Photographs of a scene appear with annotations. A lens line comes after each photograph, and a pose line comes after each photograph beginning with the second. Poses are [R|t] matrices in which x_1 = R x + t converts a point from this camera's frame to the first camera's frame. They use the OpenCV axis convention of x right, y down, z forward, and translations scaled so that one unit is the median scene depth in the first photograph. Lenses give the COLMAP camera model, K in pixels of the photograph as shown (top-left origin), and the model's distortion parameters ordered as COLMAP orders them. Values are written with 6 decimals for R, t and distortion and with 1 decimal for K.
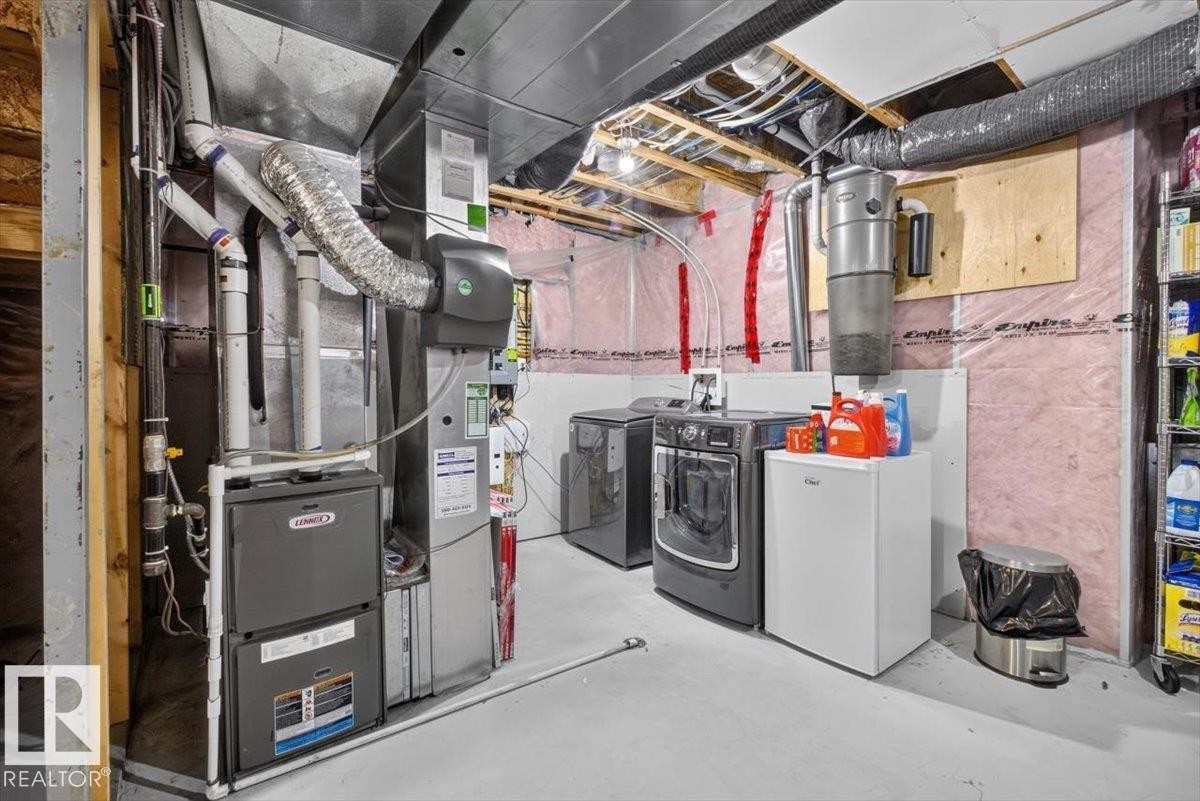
lens RADIAL K [[529.3, 0, 596.7], [0, 529.3, 391.3], [0, 0, 1]] dist [-0.010836, 0.001513]
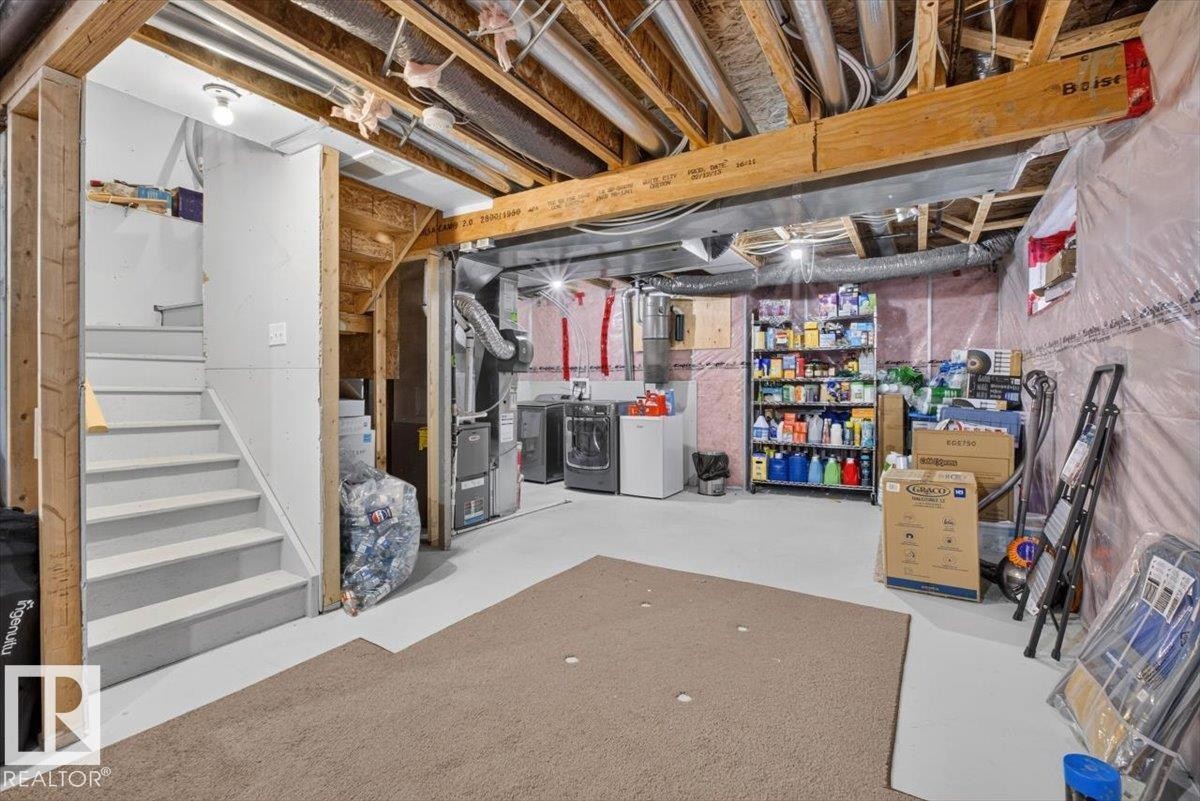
lens RADIAL K [[529.3, 0, 598.9], [0, 529.3, 394.4], [0, 0, 1]] dist [-0.010836, 0.001513]
pose [[0.935009, -0.004509, 0.354595, -0.526520], [0.003575, 0.999988, 0.003289, 0.009422], [-0.354606, -0.001807, 0.935014, -1.014994]]
